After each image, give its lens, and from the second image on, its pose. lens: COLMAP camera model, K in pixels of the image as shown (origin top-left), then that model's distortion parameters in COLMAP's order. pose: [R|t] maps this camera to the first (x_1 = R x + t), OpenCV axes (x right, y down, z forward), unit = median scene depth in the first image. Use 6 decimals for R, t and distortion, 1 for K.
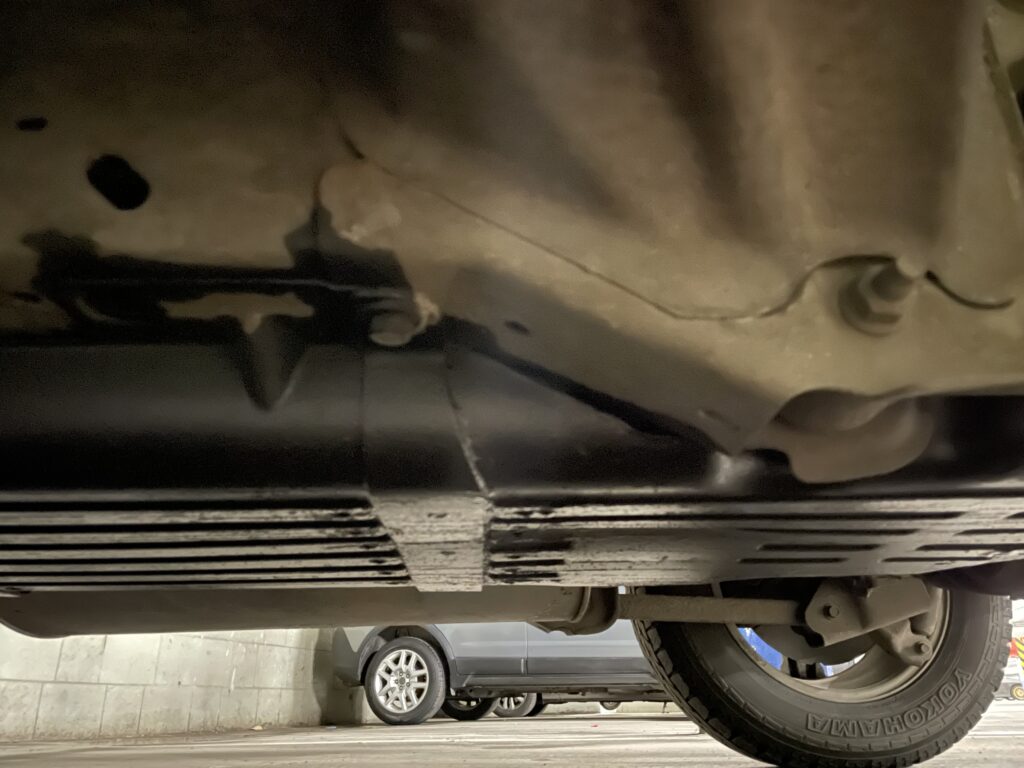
lens RADIAL K [[781.7, 0, 512.0], [0, 781.7, 384.0], [0, 0, 1]] dist [0.089838, -0.110975]
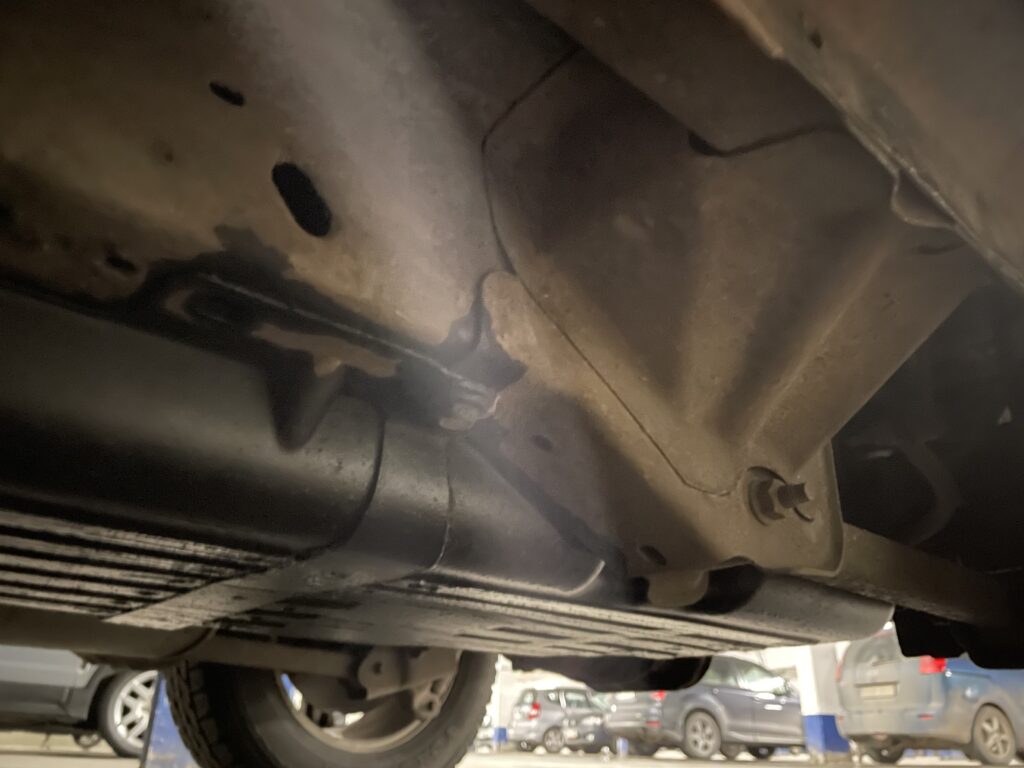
lens RADIAL K [[781.7, 0, 512.0], [0, 781.7, 384.0], [0, 0, 1]] dist [0.089838, -0.110975]
pose [[0.770251, 0.297871, 0.563903, -0.663950], [-0.274606, 0.952960, -0.128292, 0.004999], [-0.575591, -0.056034, 0.815815, 0.071024]]
